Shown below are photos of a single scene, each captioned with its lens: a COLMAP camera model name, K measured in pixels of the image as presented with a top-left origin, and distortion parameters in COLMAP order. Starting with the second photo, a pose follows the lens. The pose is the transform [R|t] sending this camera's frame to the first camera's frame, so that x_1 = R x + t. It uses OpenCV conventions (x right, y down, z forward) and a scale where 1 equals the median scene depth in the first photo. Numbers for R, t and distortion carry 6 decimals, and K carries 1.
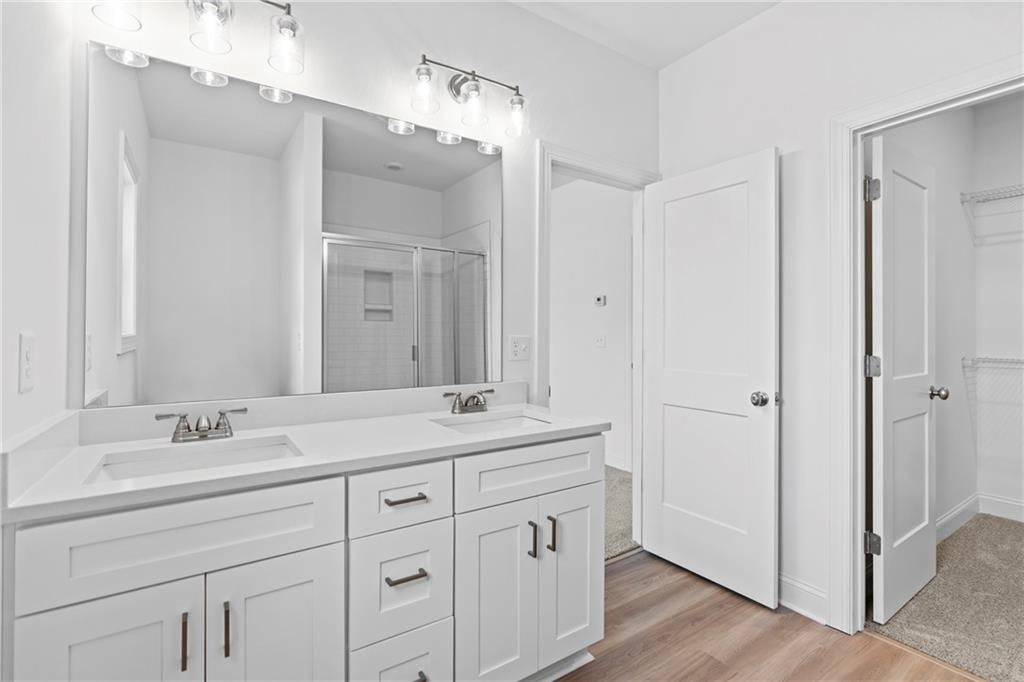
lens RADIAL K [[458.8, 0, 513.1], [0, 458.8, 326.6], [0, 0, 1]] dist [-0.001492, 0.000089]
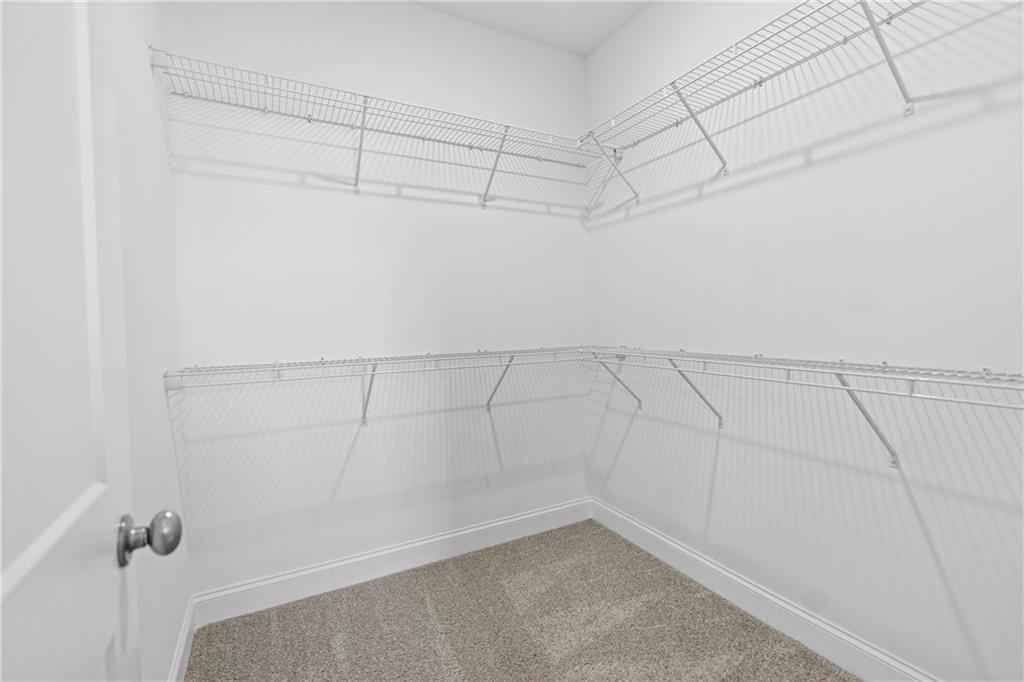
lens RADIAL K [[458.8, 0, 513.1], [0, 458.8, 326.6], [0, 0, 1]] dist [-0.001492, 0.000089]
pose [[0.080548, -0.012742, 0.996669, 0.670079], [-0.003487, 0.999909, 0.013065, 0.016549], [-0.996745, -0.004528, 0.080496, 0.755713]]
